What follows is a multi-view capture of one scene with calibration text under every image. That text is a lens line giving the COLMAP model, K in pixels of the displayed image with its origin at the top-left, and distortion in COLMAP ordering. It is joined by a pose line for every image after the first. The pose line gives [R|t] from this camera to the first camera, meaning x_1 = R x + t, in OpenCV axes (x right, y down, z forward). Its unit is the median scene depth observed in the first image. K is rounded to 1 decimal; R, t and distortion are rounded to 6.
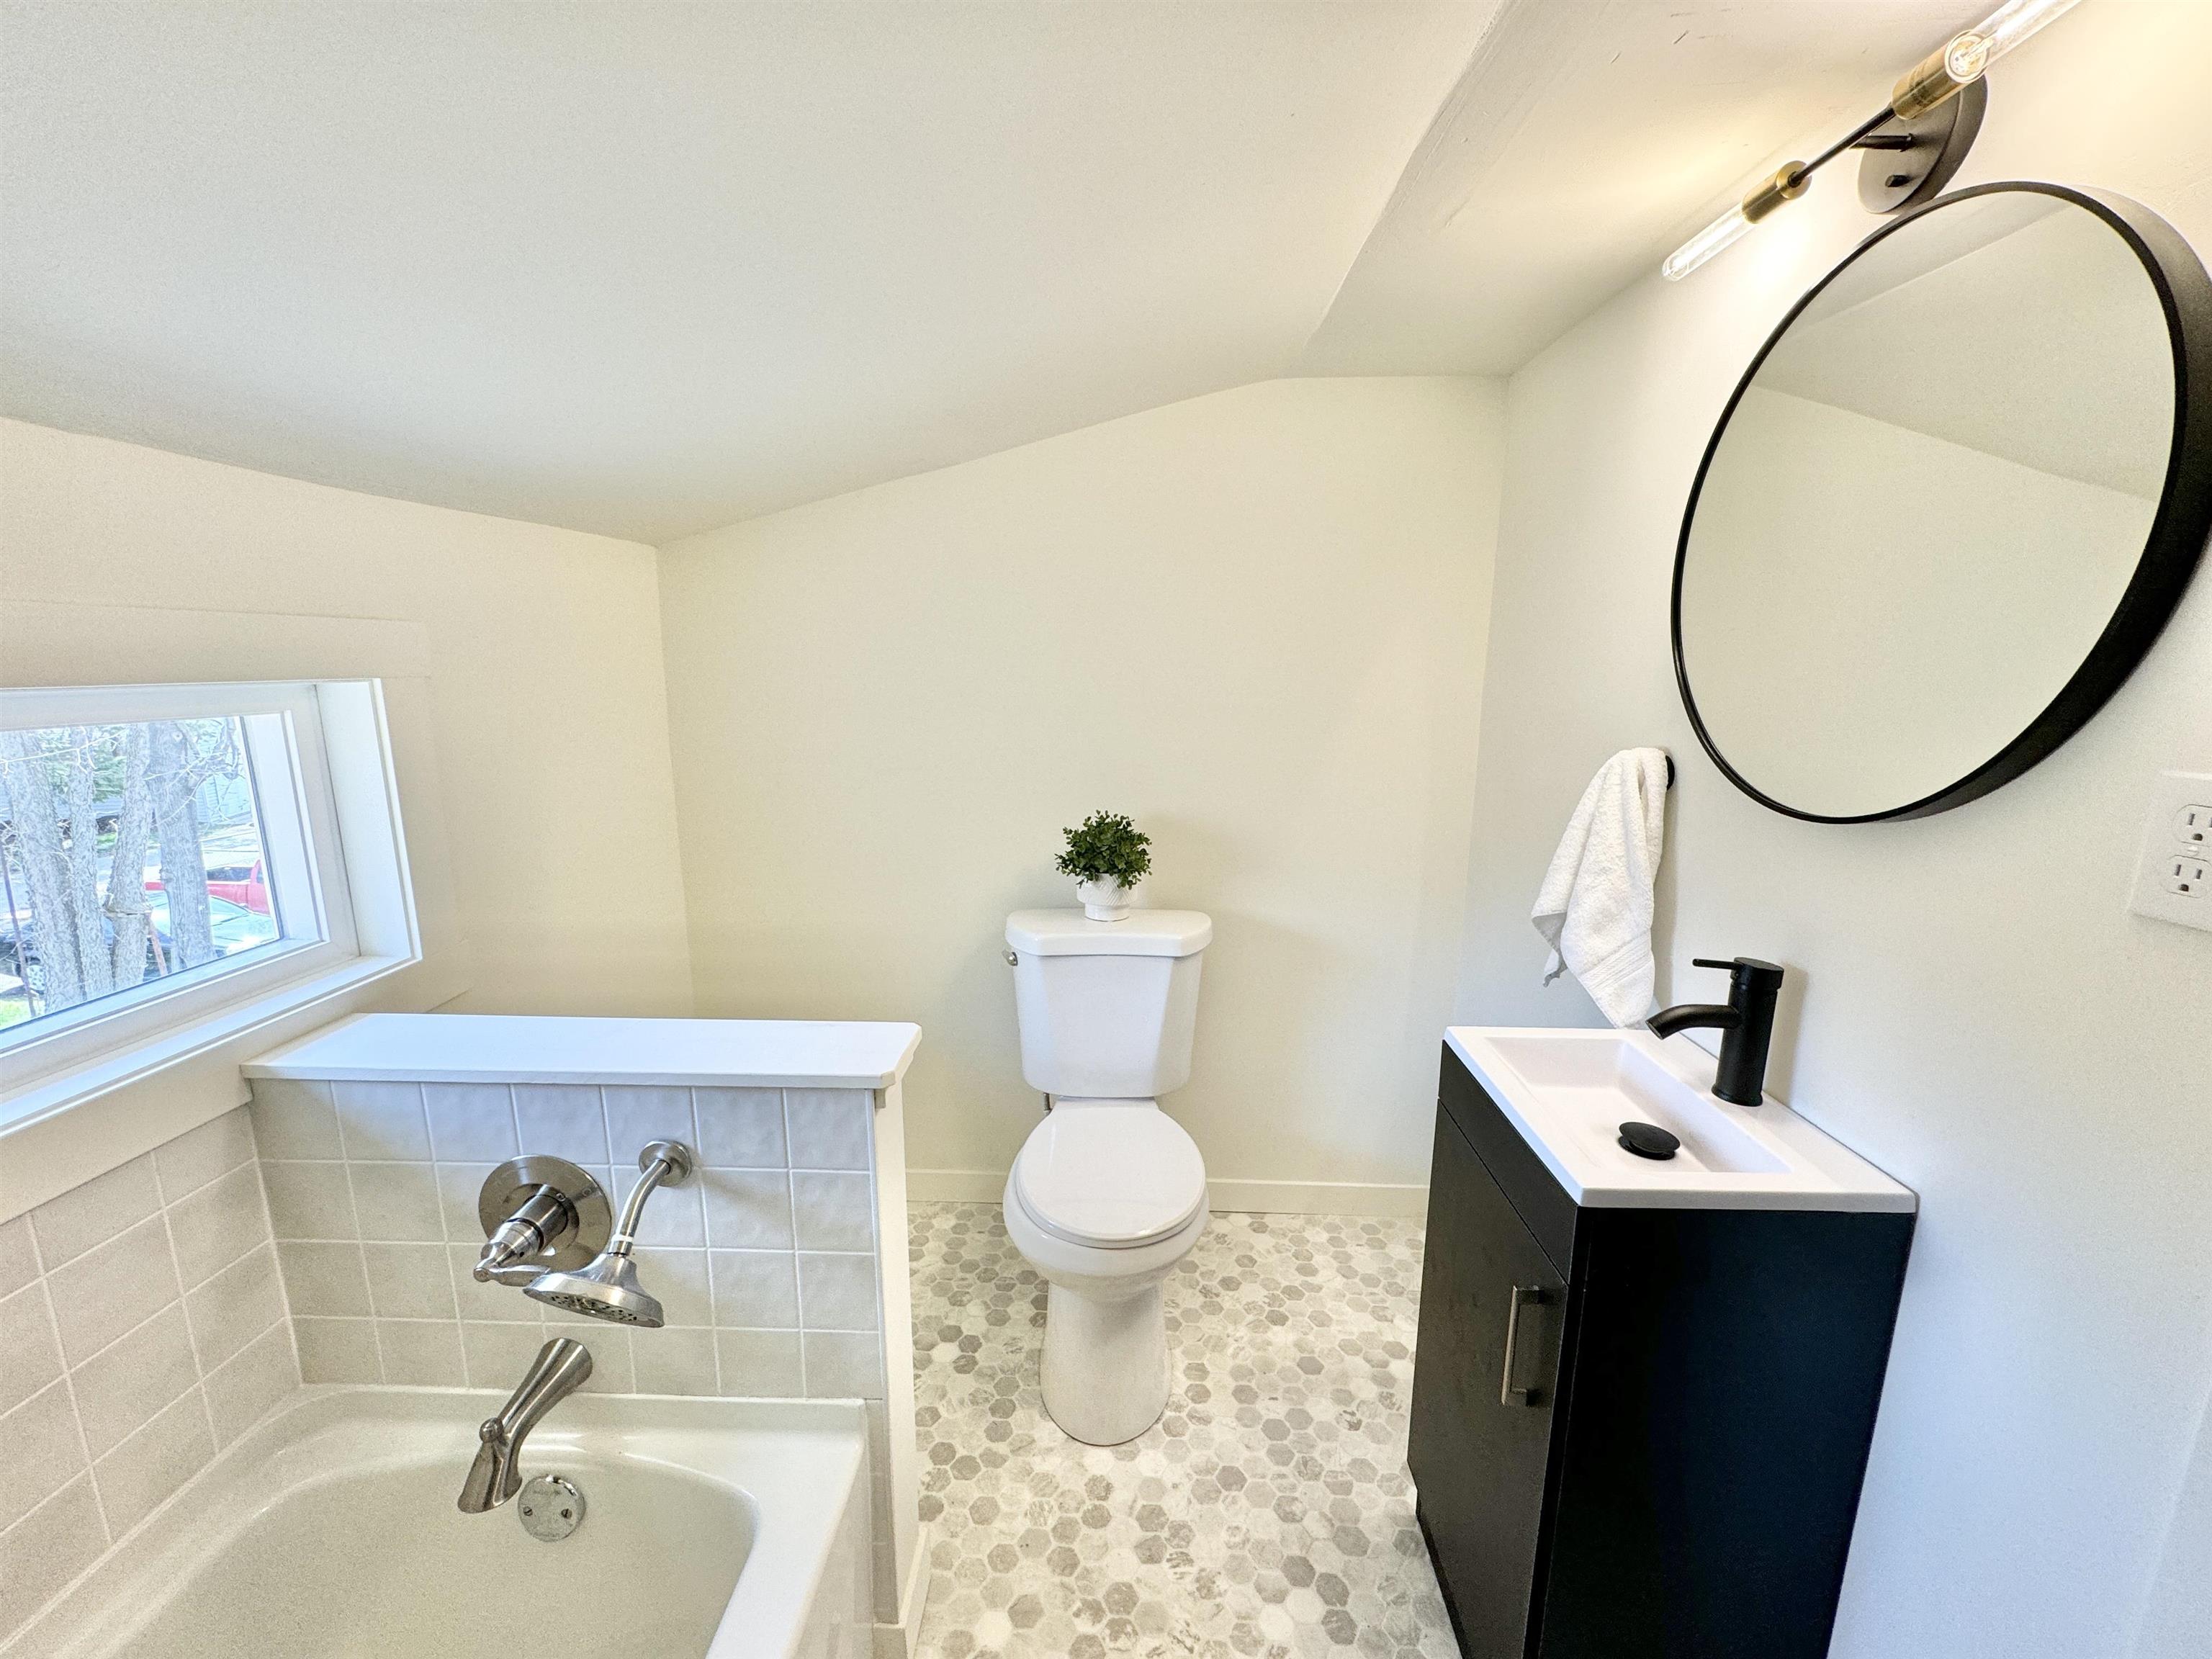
lens RADIAL K [[878.3, 0, 1106.0], [0, 878.3, 829.5], [0, 0, 1]] dist [-0.001938, -0.000083]
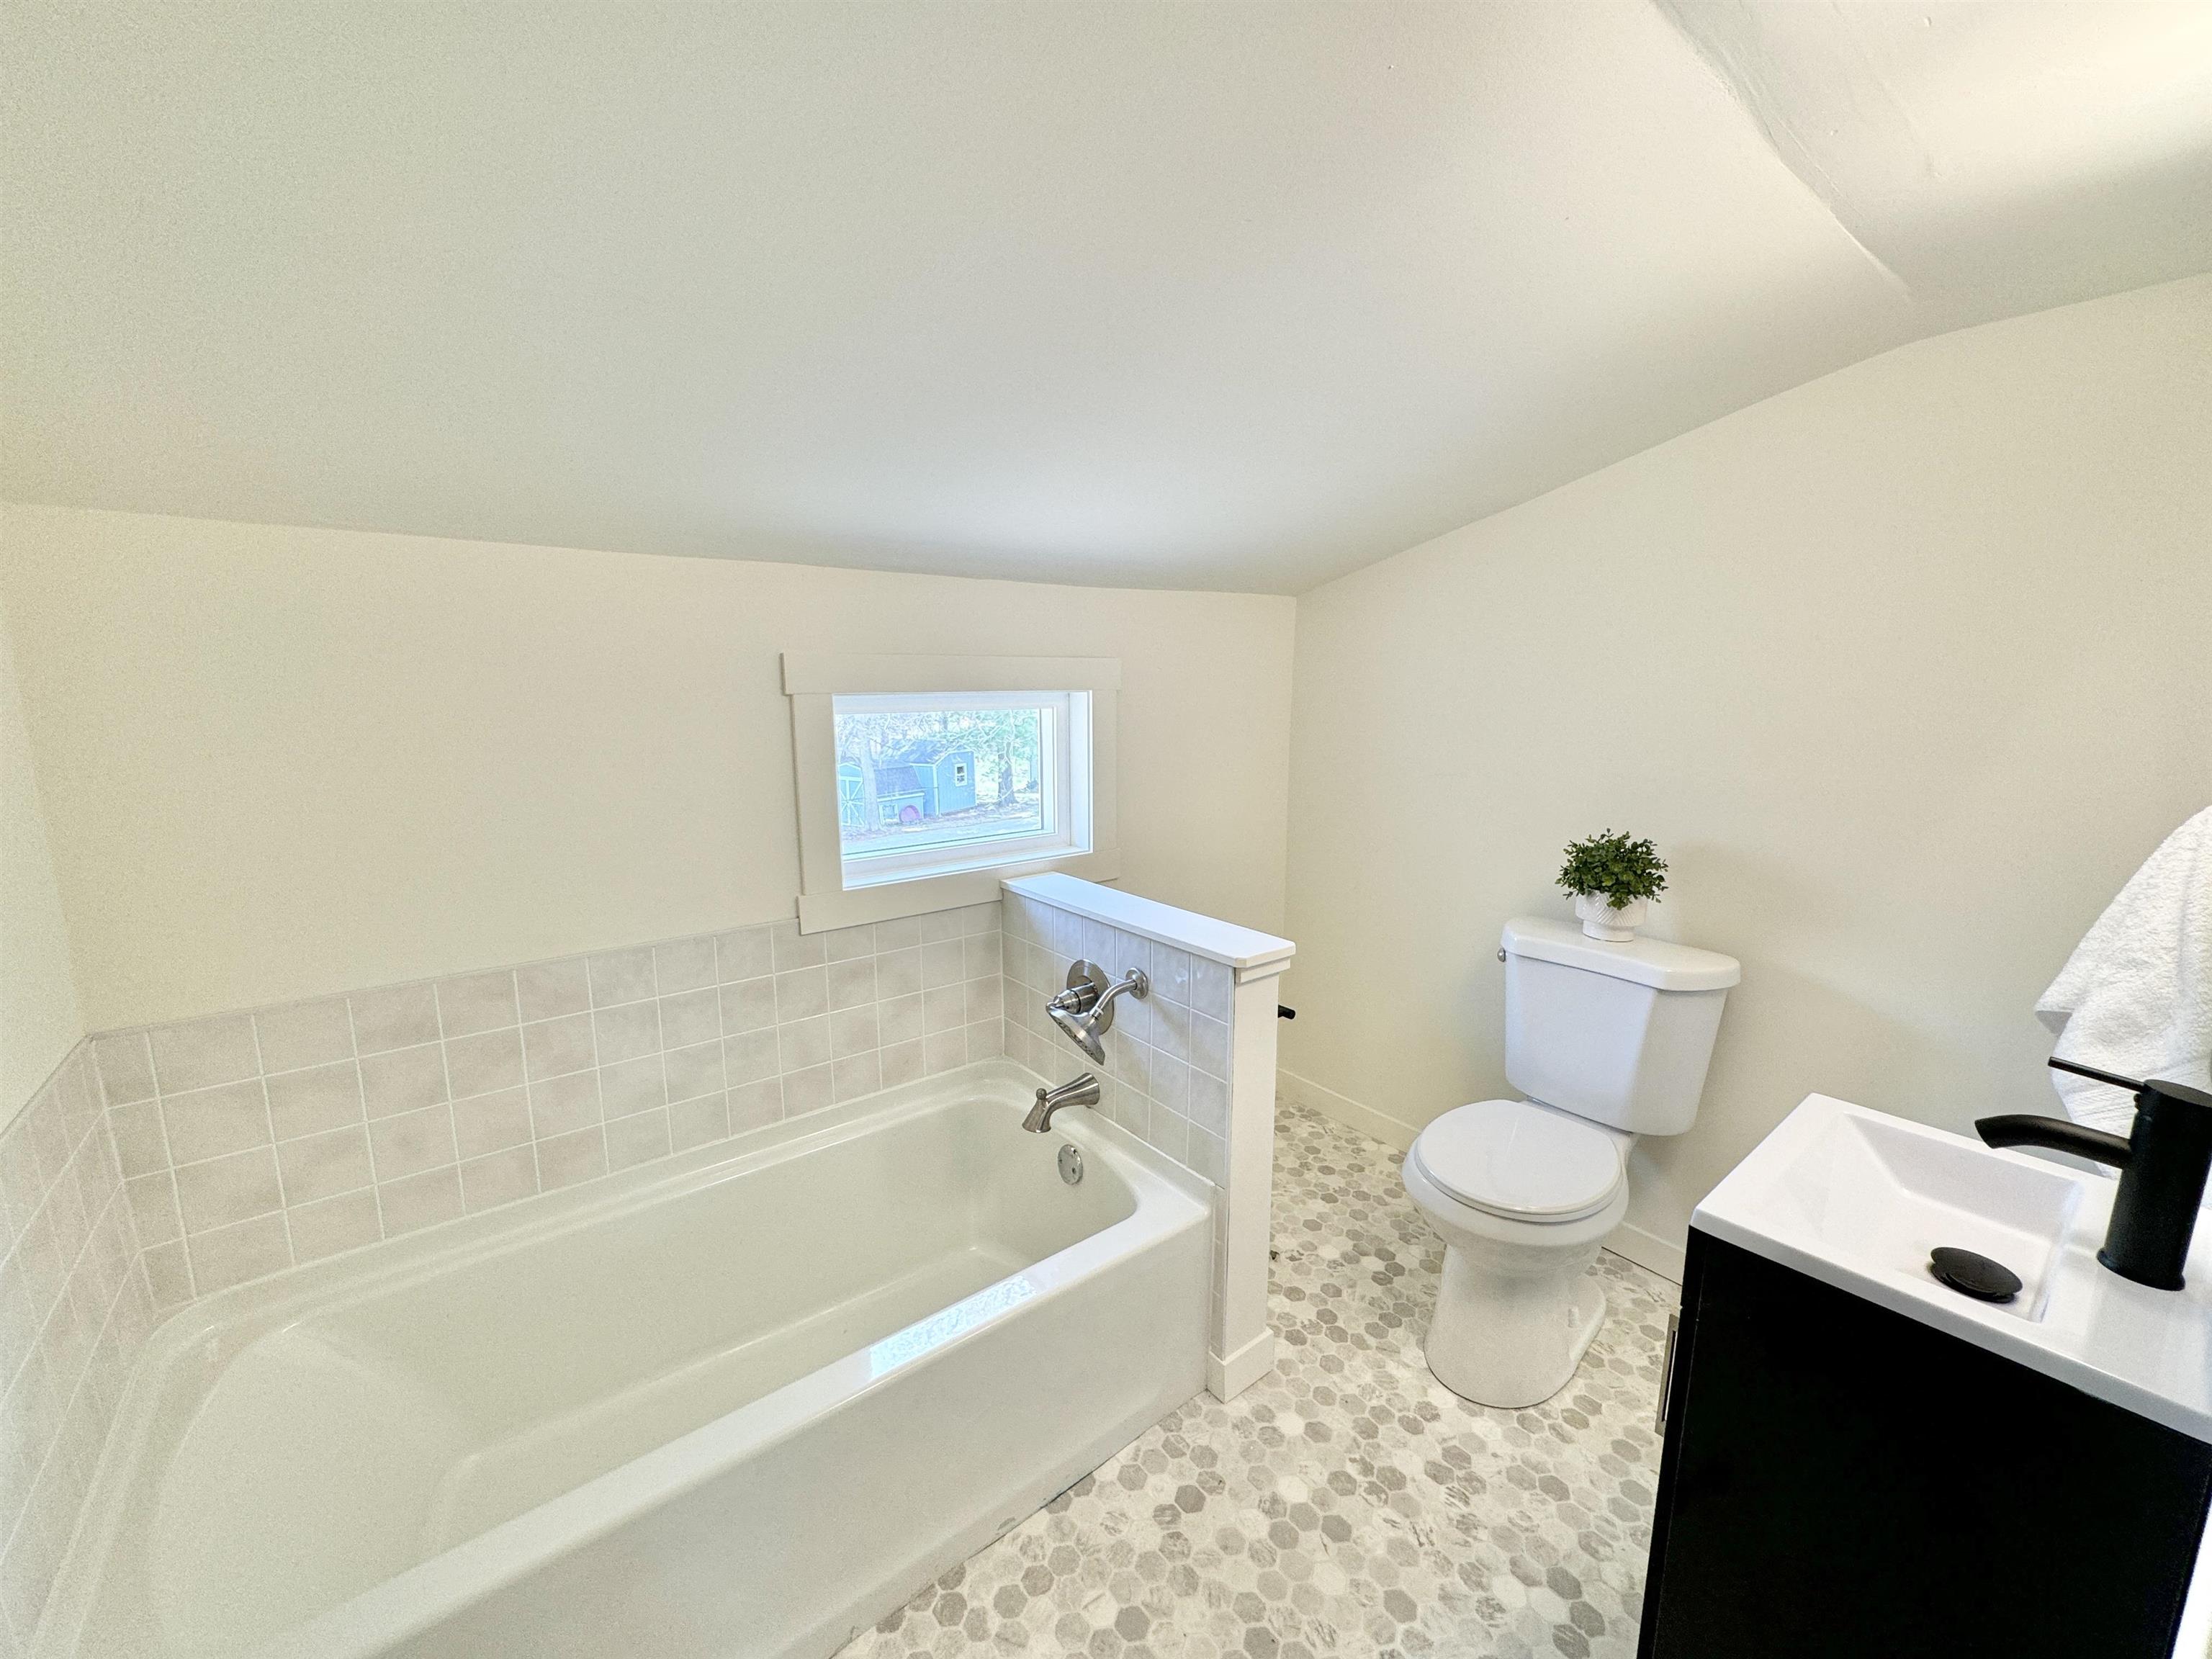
lens RADIAL K [[878.3, 0, 1106.0], [0, 878.3, 829.5], [0, 0, 1]] dist [-0.001938, -0.000083]
pose [[0.644787, 0.124493, -0.754156, 0.539710], [-0.140902, 0.989098, 0.042808, 0.025460], [0.751263, 0.078660, 0.655298, -0.118322]]
